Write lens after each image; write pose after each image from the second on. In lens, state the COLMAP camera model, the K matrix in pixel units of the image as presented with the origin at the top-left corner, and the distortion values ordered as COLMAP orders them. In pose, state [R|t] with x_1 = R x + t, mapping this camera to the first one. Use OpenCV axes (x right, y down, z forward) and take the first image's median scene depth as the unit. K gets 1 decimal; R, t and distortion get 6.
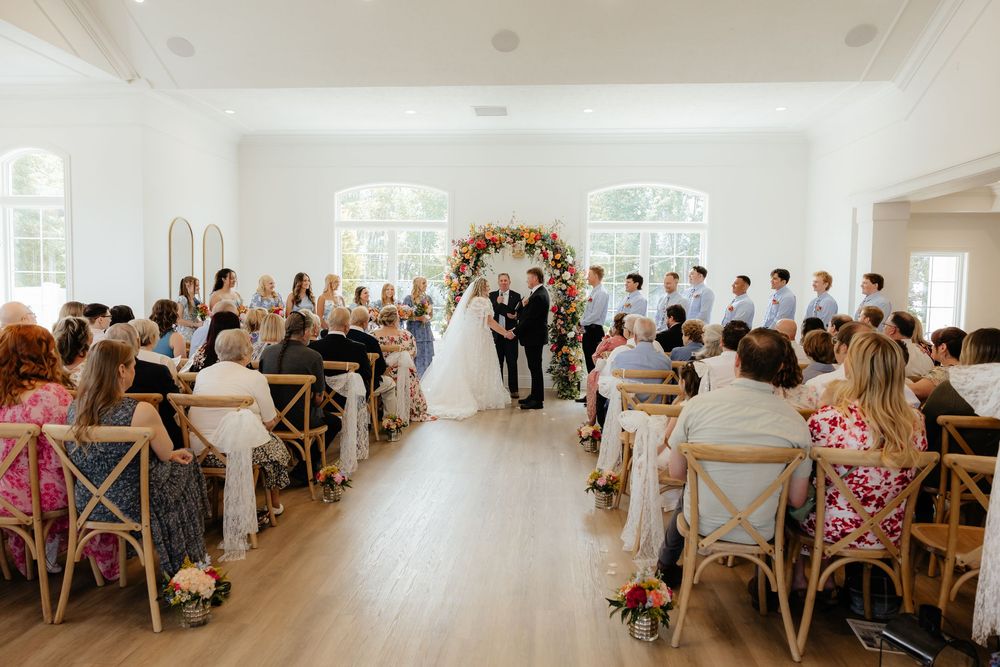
lens RADIAL K [[700.5, 0, 493.0], [0, 700.5, 354.2], [0, 0, 1]] dist [-0.002514, 0.000362]
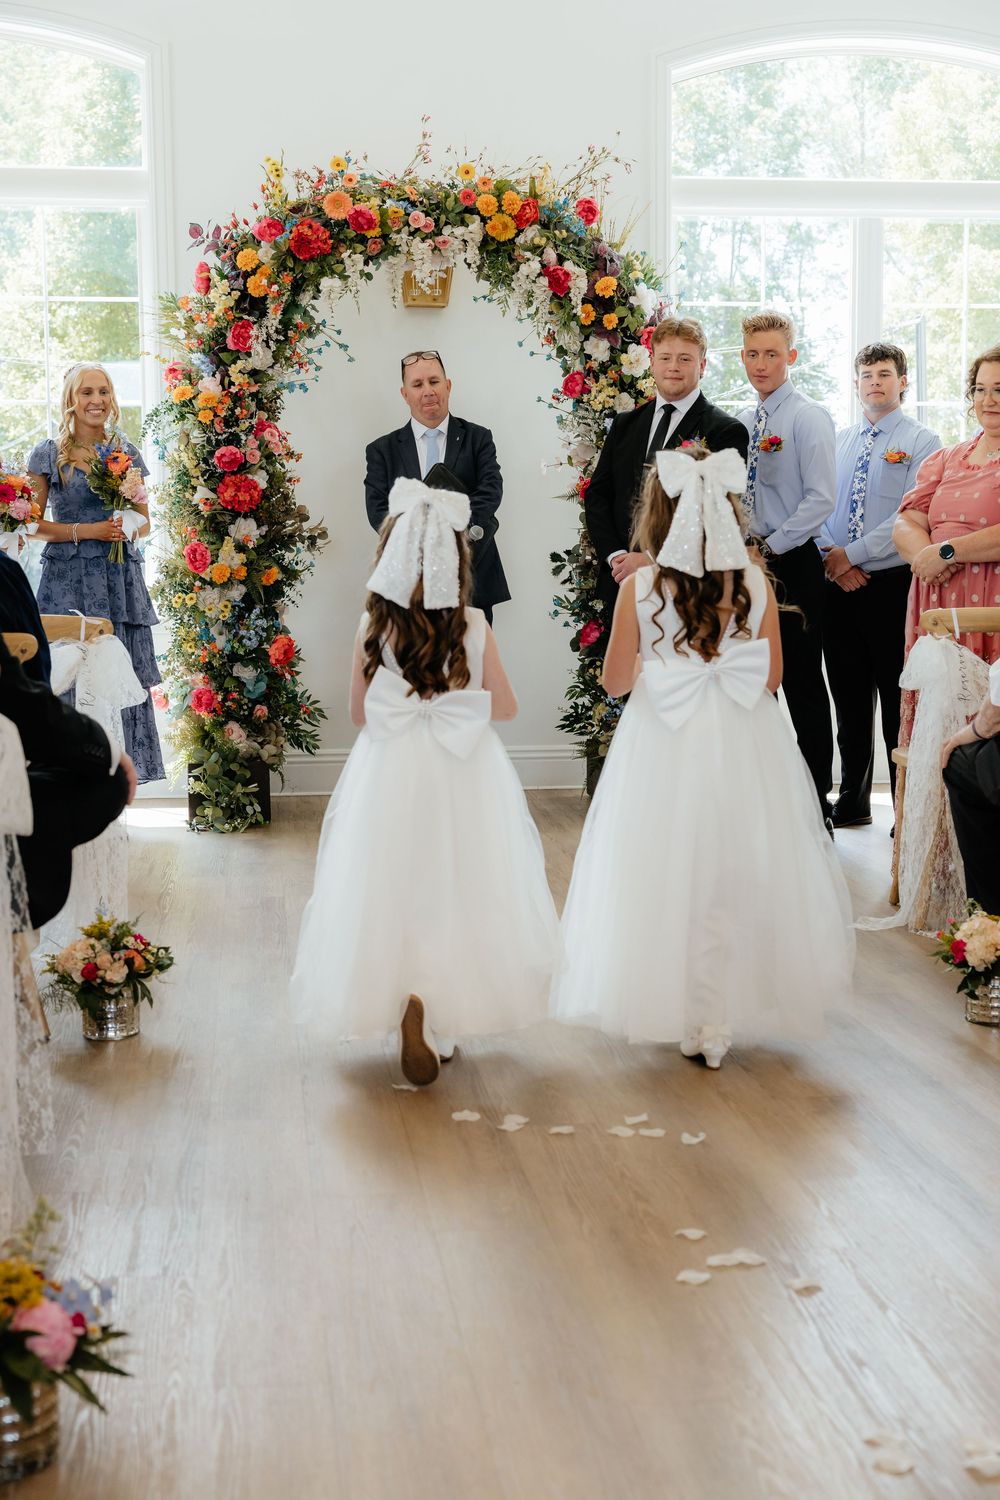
lens RADIAL K [[1945.2, 0, 499.0], [0, 1945.2, 765.2], [0, 0, 1]] dist [0.038501, 0.000000]
pose [[0.977375, -0.043219, 0.207051, -0.106786], [0.038847, 0.998929, 0.025135, 0.021298], [-0.207915, -0.016523, 0.978007, 0.281652]]
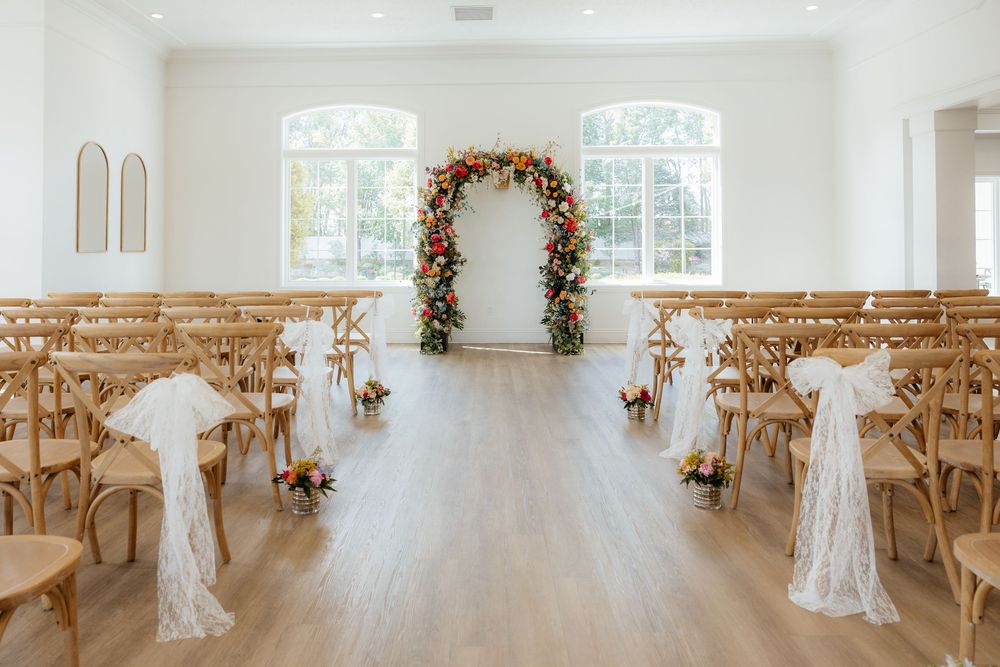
lens RADIAL K [[700.5, 0, 467.5], [0, 700.5, 257.8], [0, 0, 1]] dist [-0.002514, 0.000362]
pose [[0.997919, -0.017530, 0.062057, -0.064032], [0.022565, 0.996427, -0.081392, 0.014833], [-0.060409, 0.082623, 0.994748, 0.174890]]
